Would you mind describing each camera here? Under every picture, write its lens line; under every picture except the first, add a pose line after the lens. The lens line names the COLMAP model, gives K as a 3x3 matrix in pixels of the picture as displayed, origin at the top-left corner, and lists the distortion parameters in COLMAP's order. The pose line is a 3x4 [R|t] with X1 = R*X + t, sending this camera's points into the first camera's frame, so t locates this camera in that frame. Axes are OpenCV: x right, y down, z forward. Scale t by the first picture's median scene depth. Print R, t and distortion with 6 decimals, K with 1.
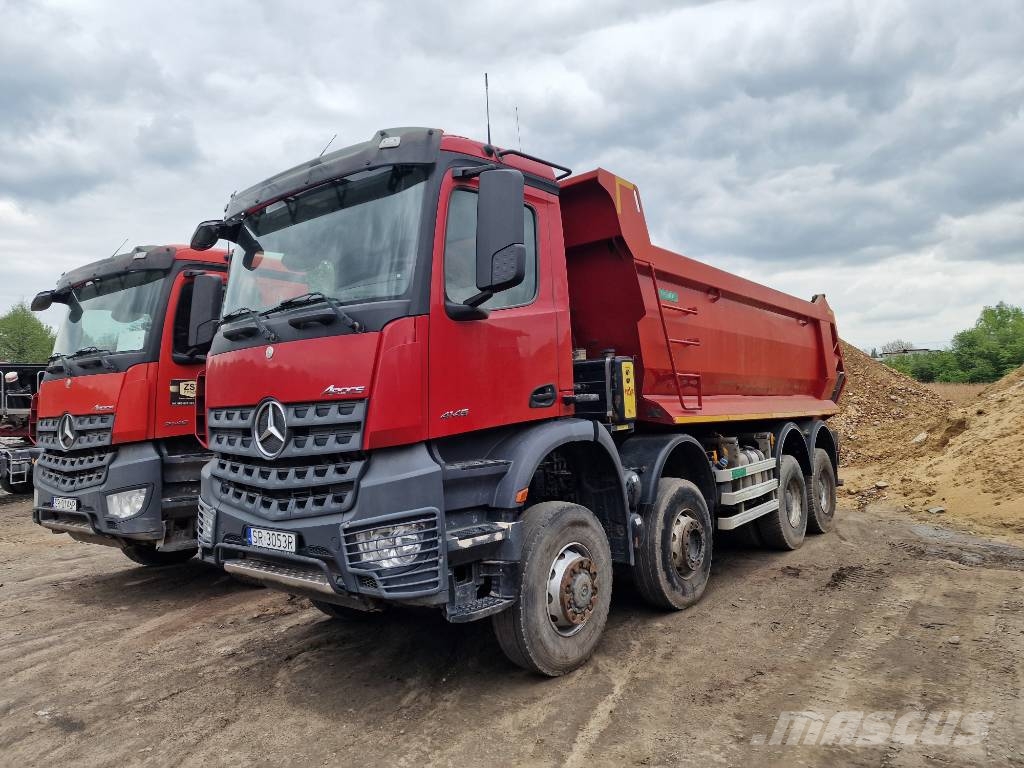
lens RADIAL K [[691.5, 0, 512.0], [0, 691.5, 384.0], [0, 0, 1]] dist [0.088198, -0.086797]
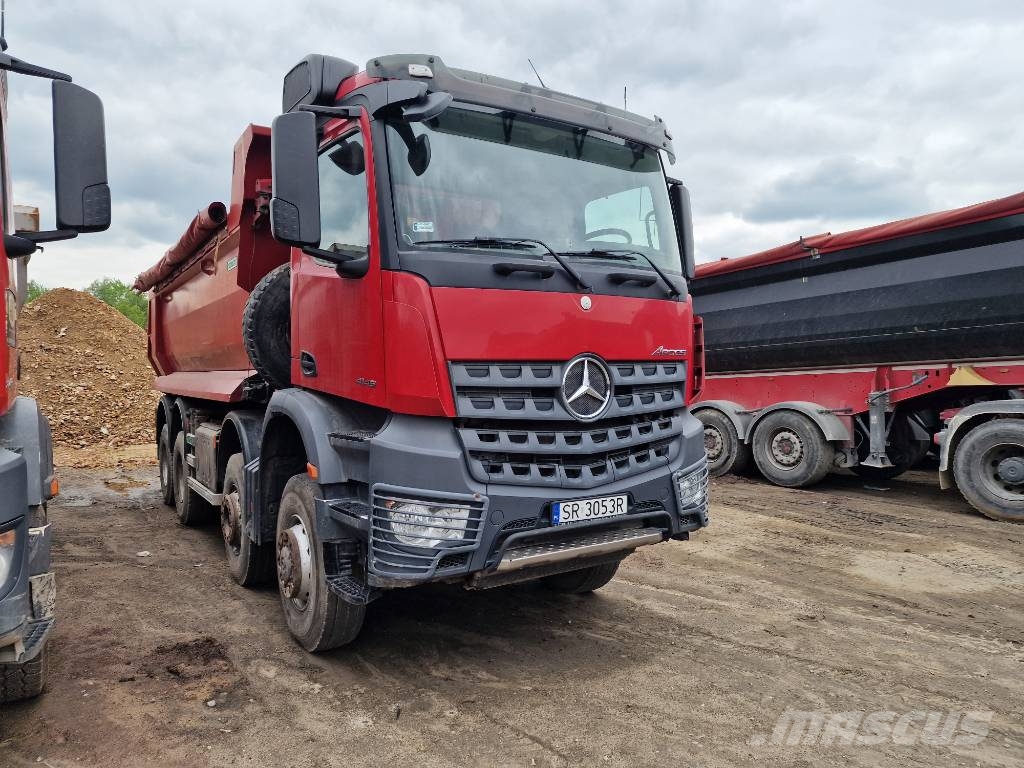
lens RADIAL K [[690.6, 0, 504.7], [0, 690.6, 376.6], [0, 0, 1]] dist [0.096073, -0.093444]
pose [[0.302186, 0.021480, 0.953007, -1.077514], [-0.043437, 0.999018, -0.008743, 0.054540], [-0.952259, -0.038754, 0.302822, 0.728828]]
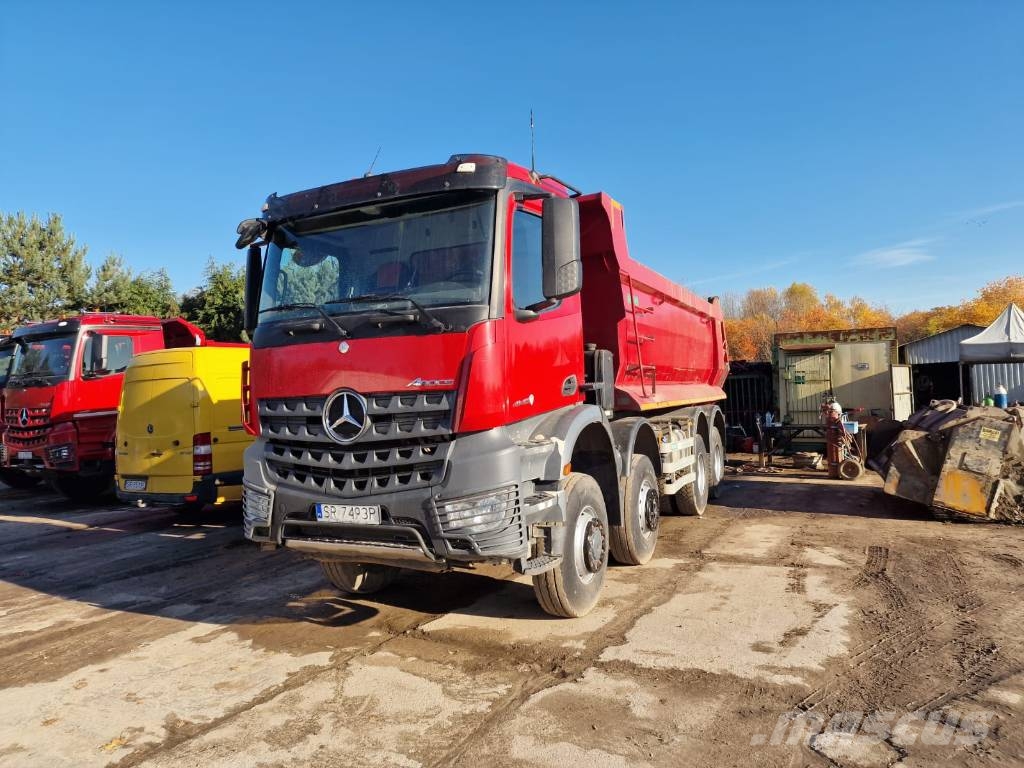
lens RADIAL K [[690.6, 0, 504.7], [0, 690.6, 376.6], [0, 0, 1]] dist [0.096073, -0.093444]
pose [[0.973601, -0.006579, 0.228162, -0.308343], [0.003484, 0.999896, 0.013965, -0.012716], [-0.228230, -0.012801, 0.973523, -0.118256]]
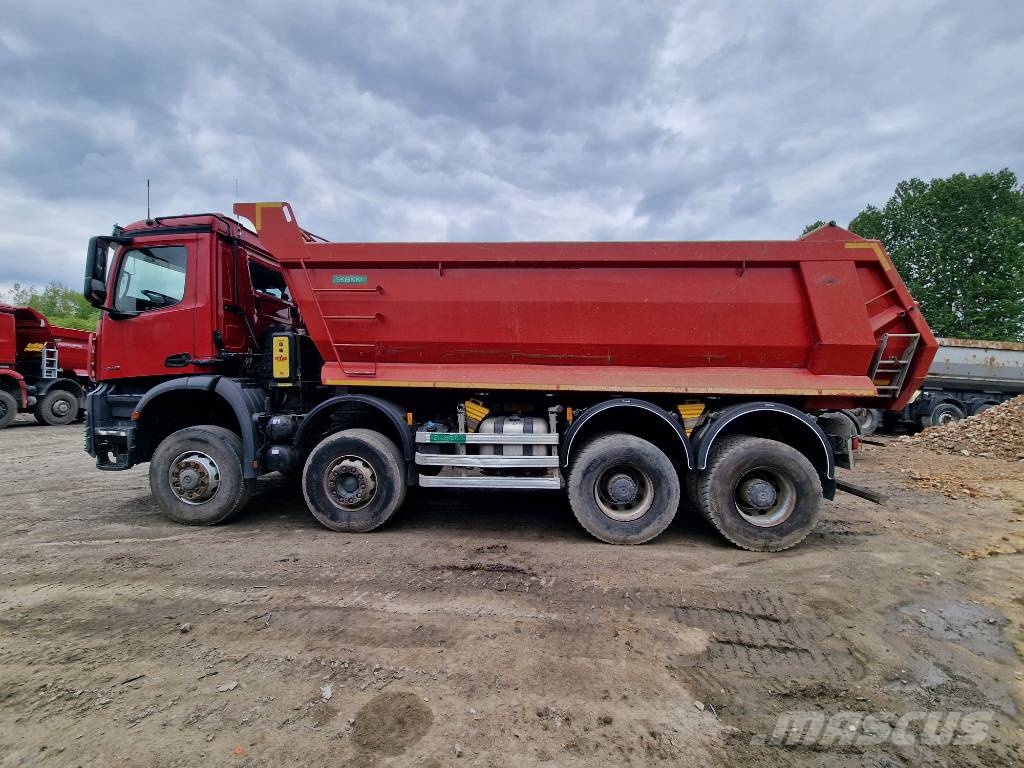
lens RADIAL K [[444.0, 0, 541.5], [0, 444.0, 384.9], [0, 0, 1]] dist [-0.000631, -0.005418]
pose [[0.559395, 0.052388, -0.827244, 1.313165], [0.000231, 0.997991, 0.063357, 0.008576], [0.828901, -0.035633, 0.558259, 1.042205]]
